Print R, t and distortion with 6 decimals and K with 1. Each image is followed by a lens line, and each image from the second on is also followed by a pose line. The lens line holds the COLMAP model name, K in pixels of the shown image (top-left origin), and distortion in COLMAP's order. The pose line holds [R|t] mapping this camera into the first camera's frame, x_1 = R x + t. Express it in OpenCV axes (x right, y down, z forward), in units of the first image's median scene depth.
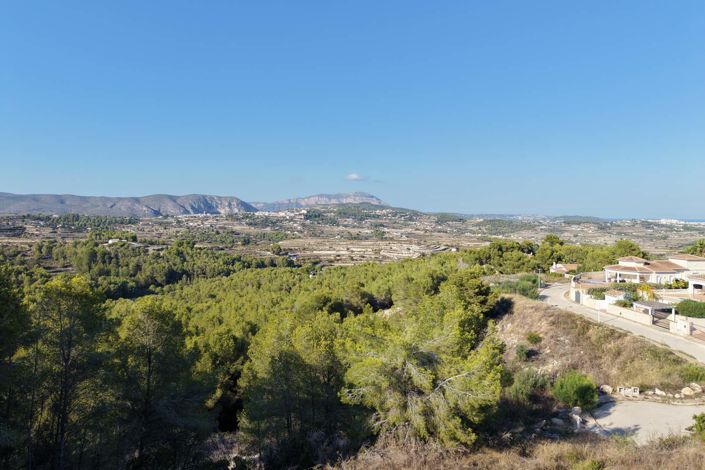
lens RADIAL K [[464.0, 0, 352.0], [0, 464.0, 209.2], [0, 0, 1]] dist [0.018366, -0.022696]
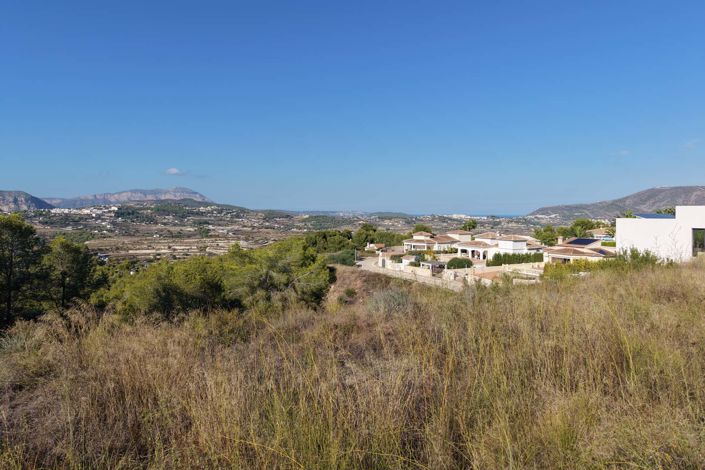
lens RADIAL K [[464.0, 0, 352.0], [0, 464.0, 209.2], [0, 0, 1]] dist [0.018366, -0.022696]
pose [[0.932711, 0.000818, 0.360624, -0.057957], [-0.002949, 0.999981, 0.005360, 0.039594], [-0.360613, -0.006063, 0.932696, -0.164785]]
